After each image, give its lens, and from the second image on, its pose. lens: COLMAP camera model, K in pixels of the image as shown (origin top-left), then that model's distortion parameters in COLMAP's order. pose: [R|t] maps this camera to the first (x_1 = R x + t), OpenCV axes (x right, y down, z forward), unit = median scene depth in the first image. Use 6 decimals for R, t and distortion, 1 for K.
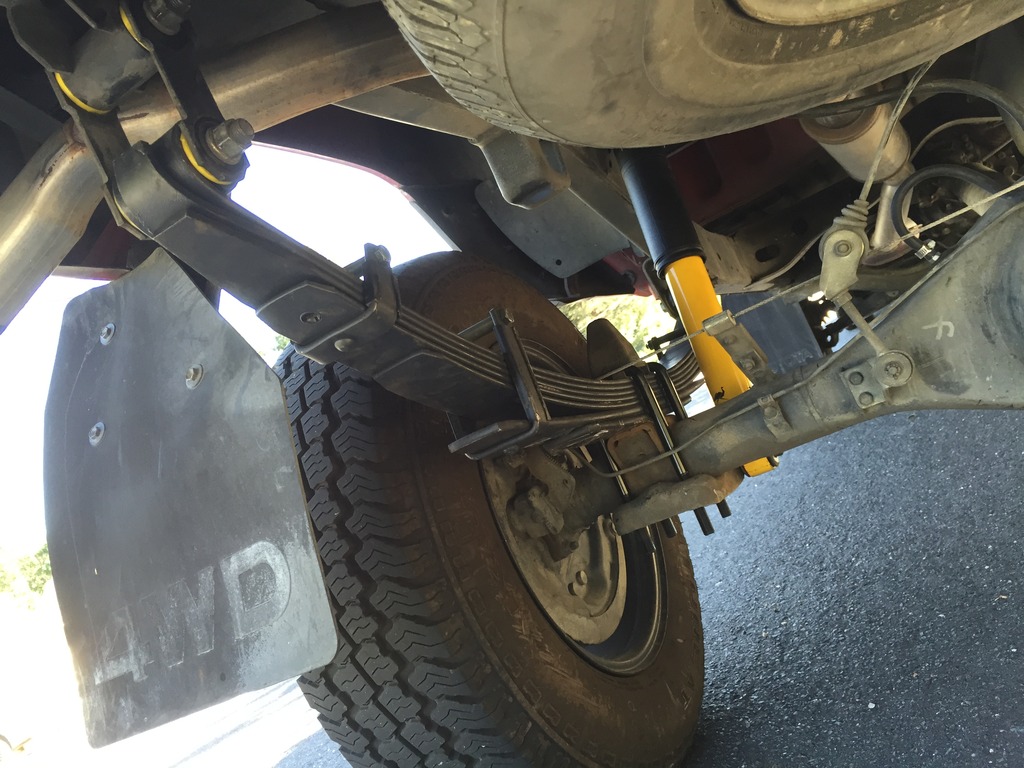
lens RADIAL K [[870.7, 0, 512.6], [0, 870.7, 383.9], [0, 0, 1]] dist [0.059830, -0.074987]
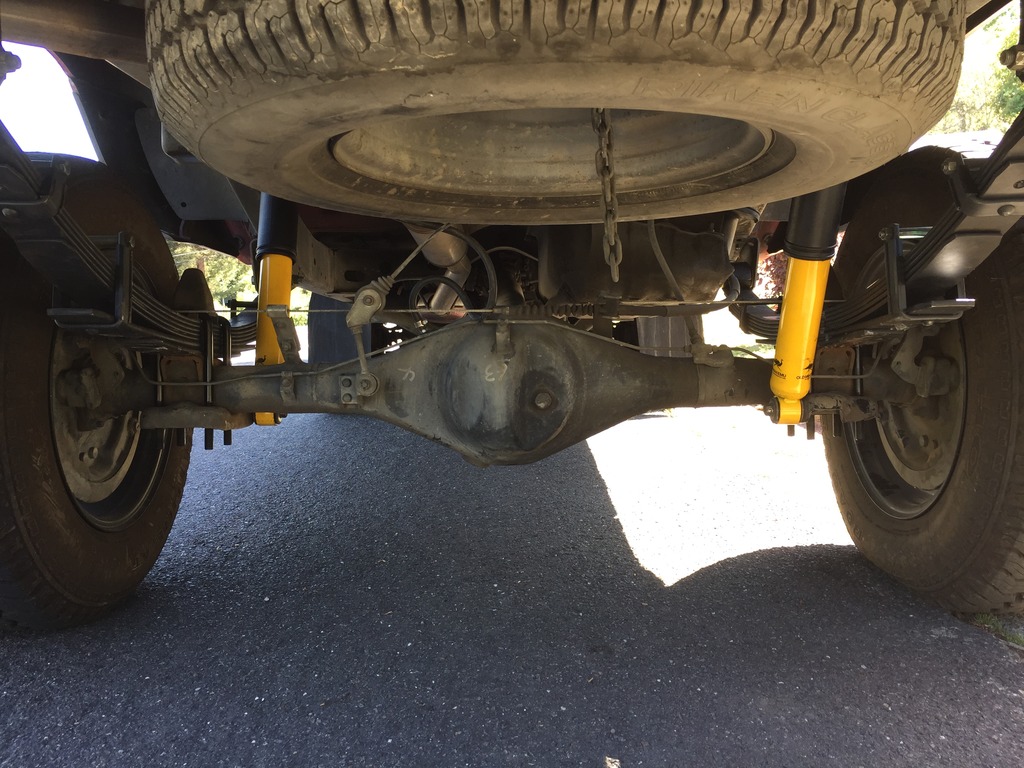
lens RADIAL K [[870.7, 0, 516.5], [0, 870.7, 378.6], [0, 0, 1]] dist [0.059830, -0.074987]
pose [[0.805806, 0.383655, 0.451094, -0.044451], [-0.387707, 0.917588, -0.087834, 0.004986], [-0.447617, -0.104115, 0.888144, -0.401238]]
